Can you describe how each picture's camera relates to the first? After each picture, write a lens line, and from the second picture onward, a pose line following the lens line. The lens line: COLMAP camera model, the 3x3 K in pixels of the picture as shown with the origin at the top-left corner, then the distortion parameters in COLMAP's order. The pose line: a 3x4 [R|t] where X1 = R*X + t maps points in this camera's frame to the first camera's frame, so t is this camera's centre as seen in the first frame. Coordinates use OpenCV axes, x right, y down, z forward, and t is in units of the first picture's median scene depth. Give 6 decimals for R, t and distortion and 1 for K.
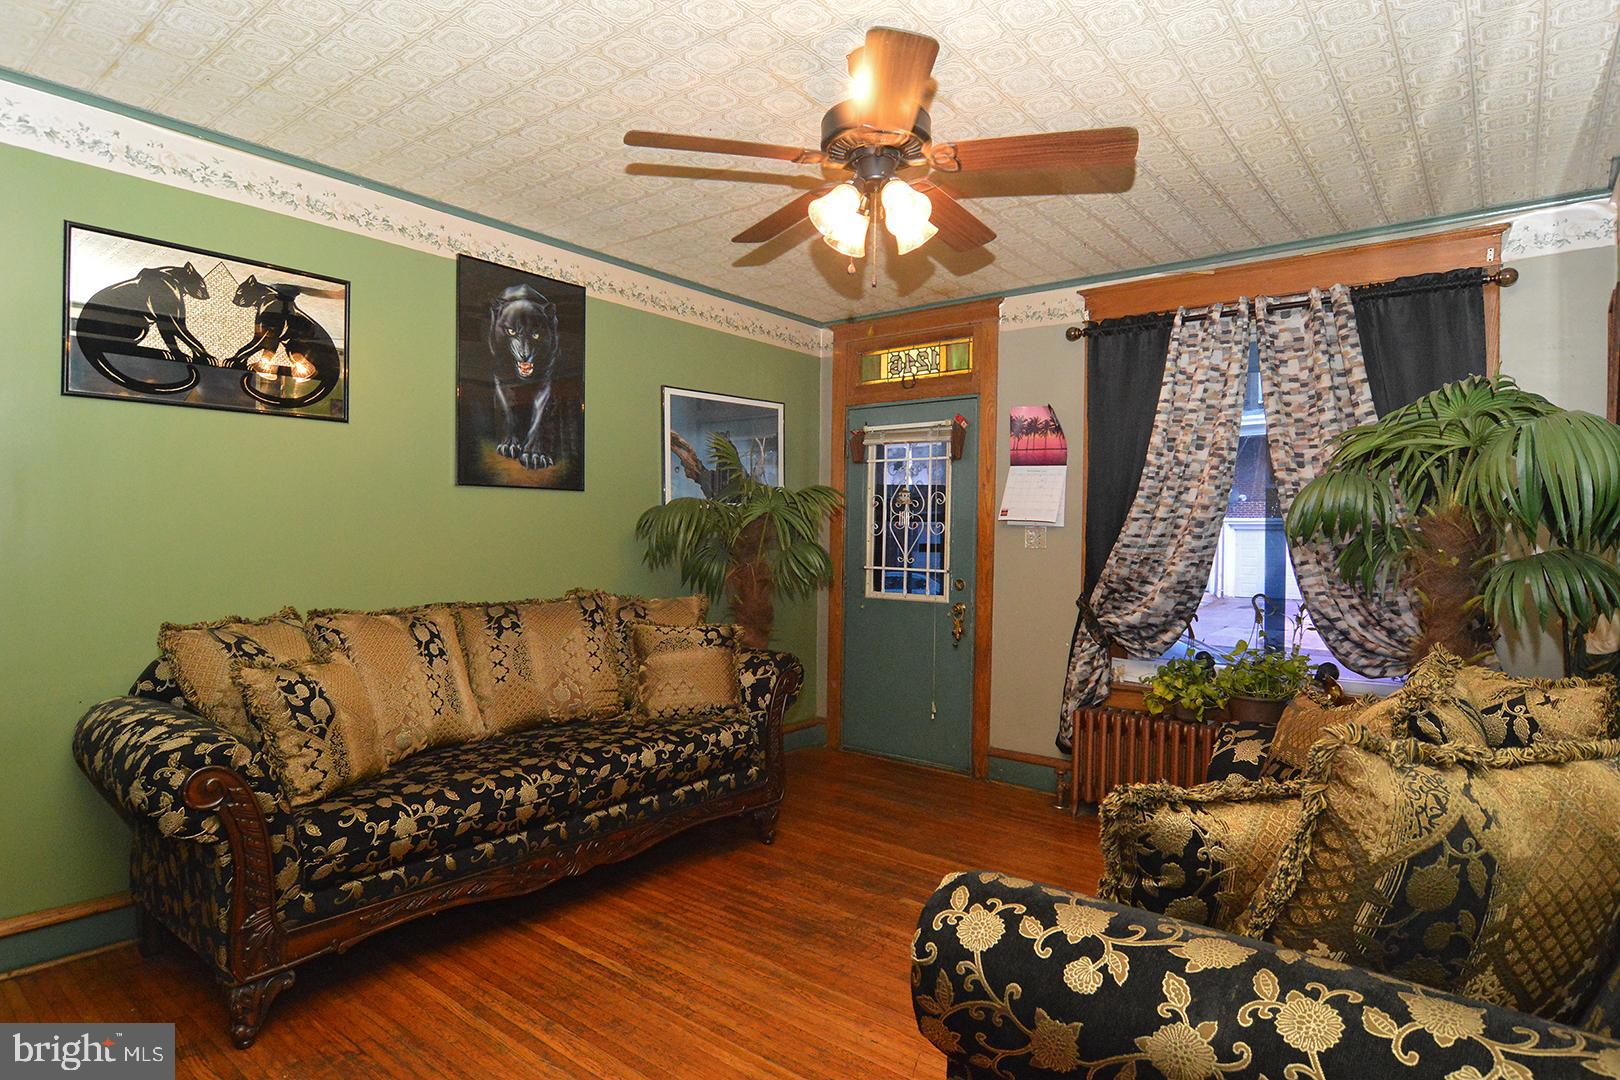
lens RADIAL K [[881.2, 0, 811.6], [0, 881.2, 541.7], [0, 0, 1]] dist [-0.007748, -0.008510]
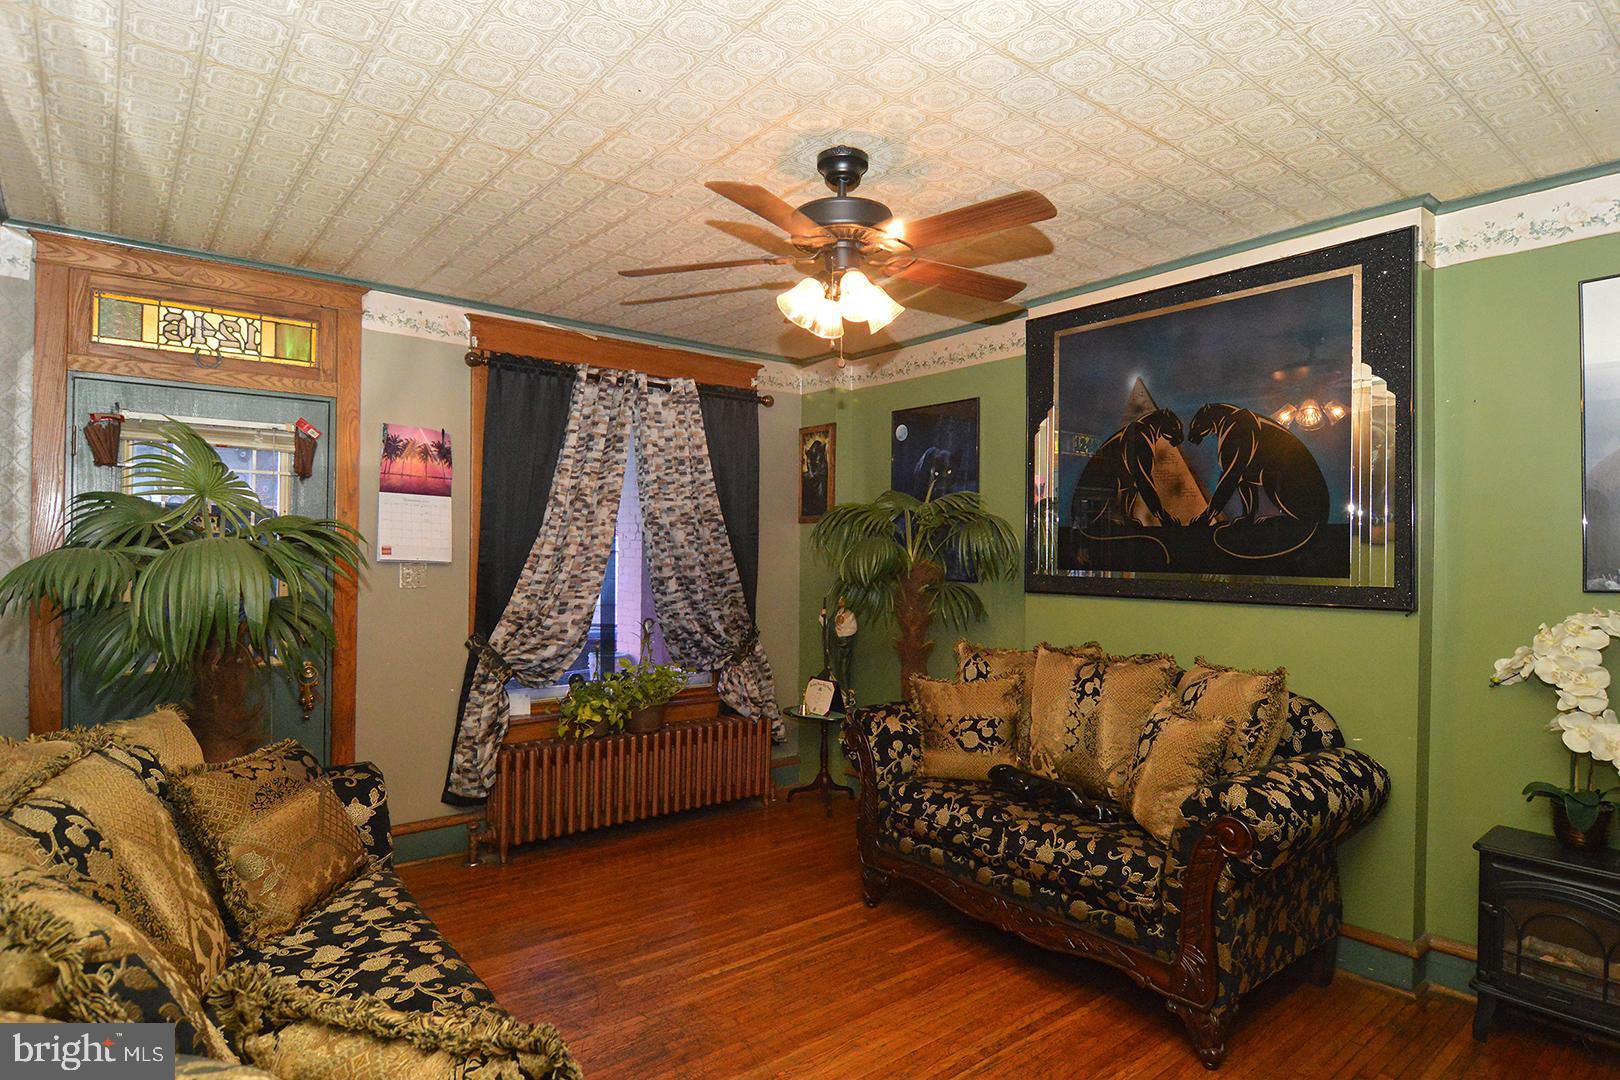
lens RADIAL K [[881.2, 0, 816.5], [0, 881.2, 542.1], [0, 0, 1]] dist [-0.007748, -0.008510]
pose [[0.212535, -0.001872, 0.977152, -0.626832], [0.001309, 0.999998, 0.001631, -0.047354], [-0.977153, 0.000933, 0.212537, 0.505245]]
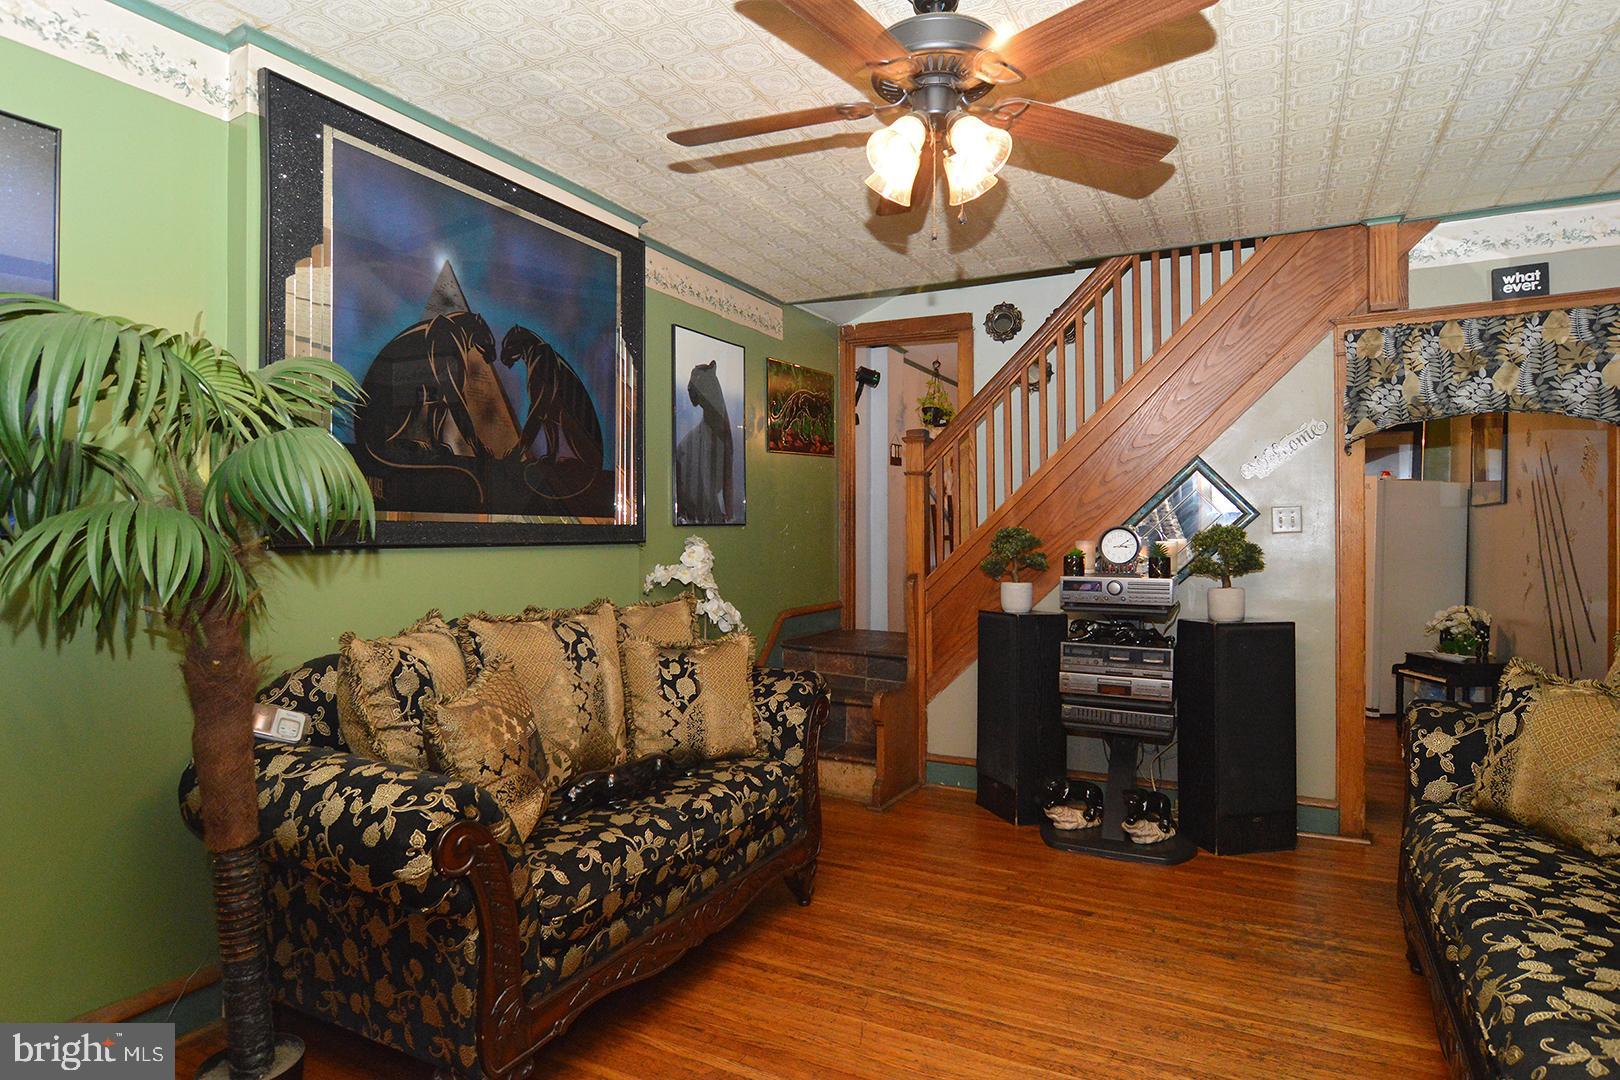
lens RADIAL K [[881.2, 0, 813.9], [0, 881.2, 539.5], [0, 0, 1]] dist [-0.007748, -0.008510]
pose [[-0.979270, -0.012015, -0.202202, 0.226257], [-0.013922, 0.999871, 0.008013, -0.000814], [0.202080, 0.010662, -0.979311, 1.151136]]
